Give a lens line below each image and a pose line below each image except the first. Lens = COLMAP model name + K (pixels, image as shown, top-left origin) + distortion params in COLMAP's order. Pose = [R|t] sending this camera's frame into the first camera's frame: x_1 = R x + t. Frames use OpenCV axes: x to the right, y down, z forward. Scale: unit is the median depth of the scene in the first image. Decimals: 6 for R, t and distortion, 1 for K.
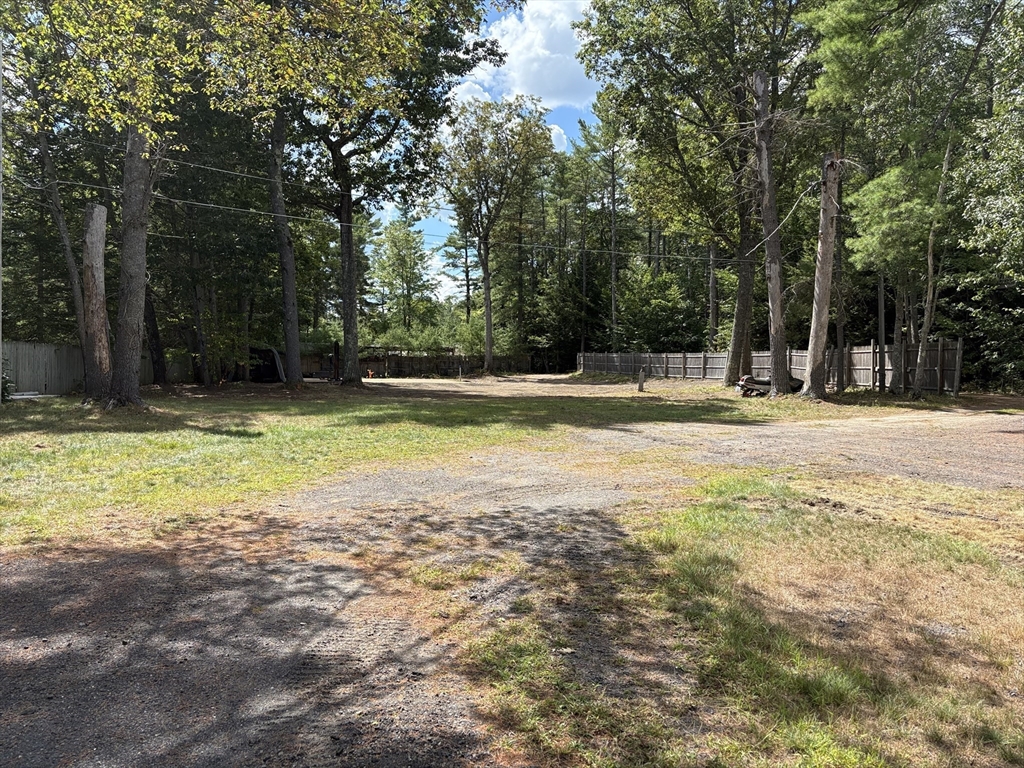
lens RADIAL K [[772.3, 0, 513.0], [0, 772.3, 383.4], [0, 0, 1]] dist [0.078560, 0.000515]
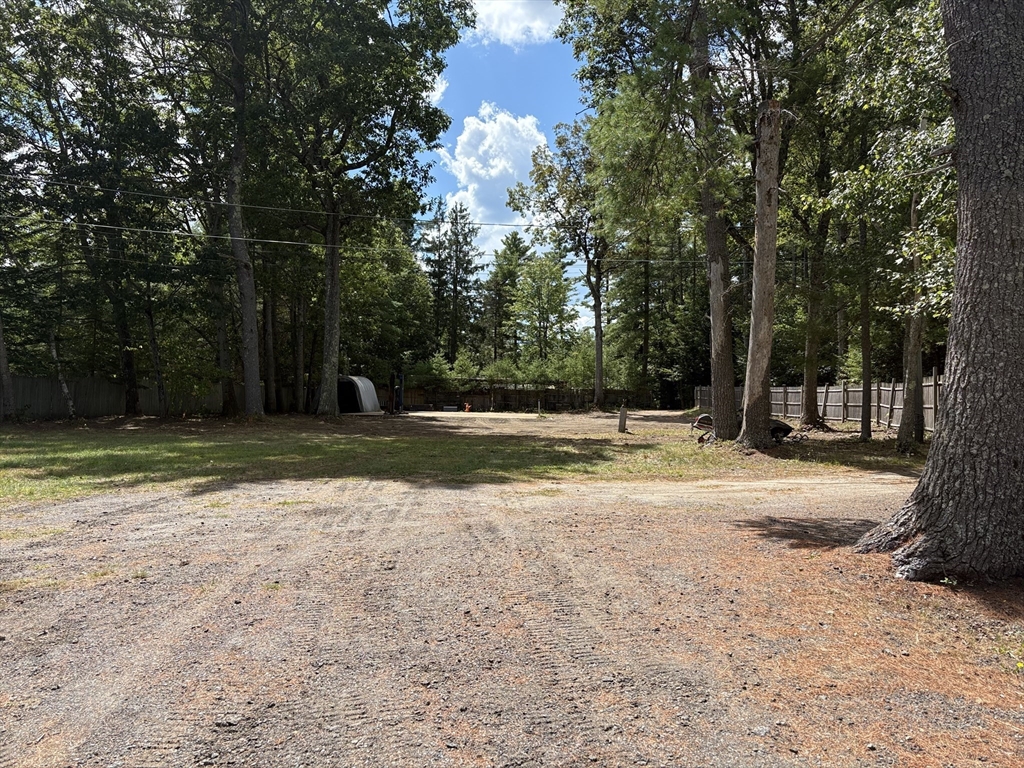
lens RADIAL K [[772.3, 0, 511.2], [0, 772.3, 384.9], [0, 0, 1]] dist [0.078560, 0.000515]
pose [[0.961651, 0.003958, -0.274249, 0.122415], [-0.015723, 0.999047, -0.040712, -0.002122], [0.273826, 0.043463, 0.960797, 0.087688]]
